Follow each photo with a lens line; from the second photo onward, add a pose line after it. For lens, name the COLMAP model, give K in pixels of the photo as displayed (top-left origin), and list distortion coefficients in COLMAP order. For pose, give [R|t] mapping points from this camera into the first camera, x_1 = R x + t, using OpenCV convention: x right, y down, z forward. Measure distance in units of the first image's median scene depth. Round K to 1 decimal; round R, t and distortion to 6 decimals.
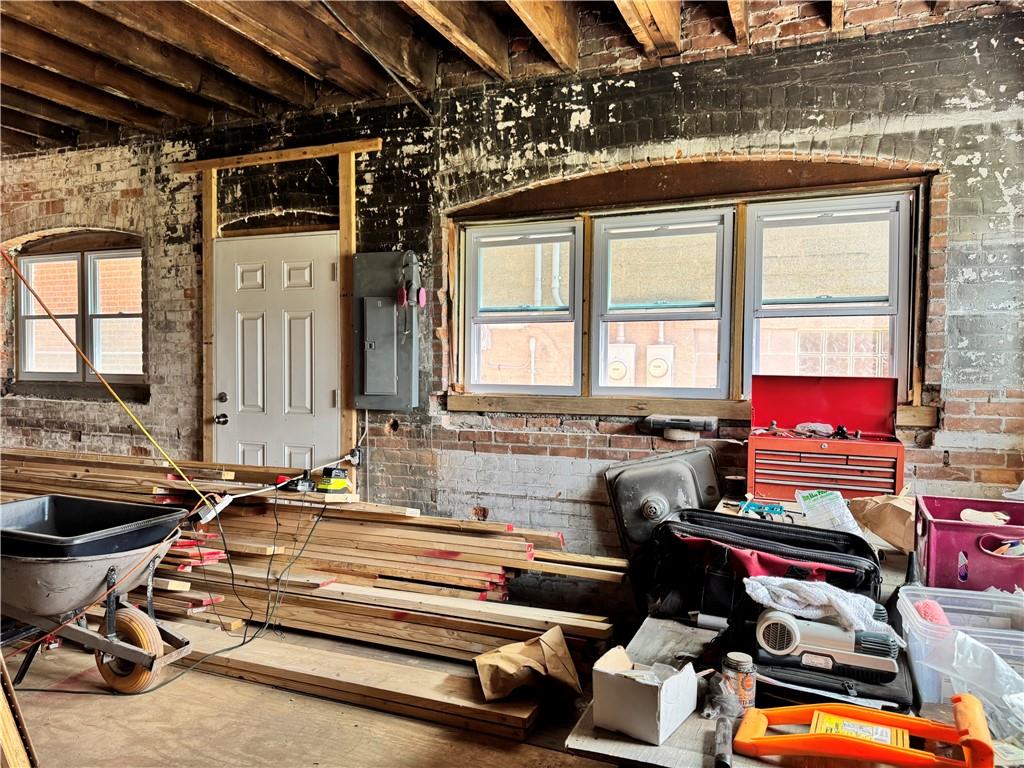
lens RADIAL K [[704.9, 0, 512.0], [0, 704.9, 384.0], [0, 0, 1]] dist [0.076470, -0.099969]
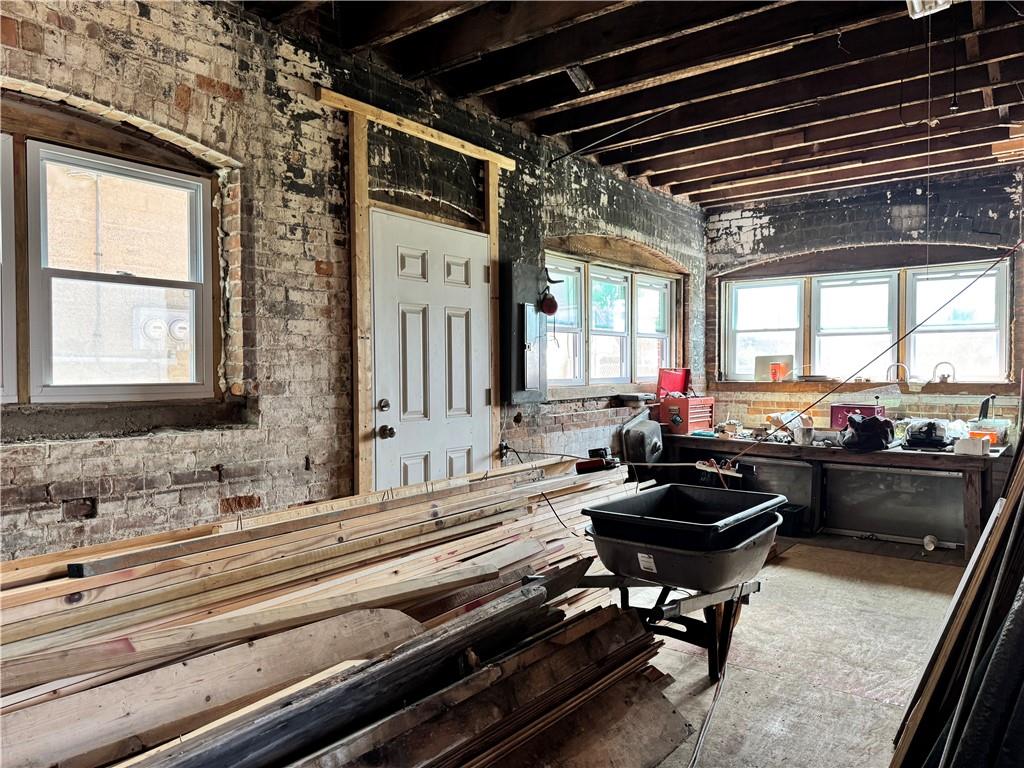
lens RADIAL K [[704.9, 0, 512.0], [0, 704.9, 384.0], [0, 0, 1]] dist [0.076470, -0.099969]
pose [[0.273712, -0.028494, 0.961390, -1.105616], [0.036131, 0.999160, 0.019326, -0.015383], [-0.961133, 0.029446, 0.274512, 0.619576]]
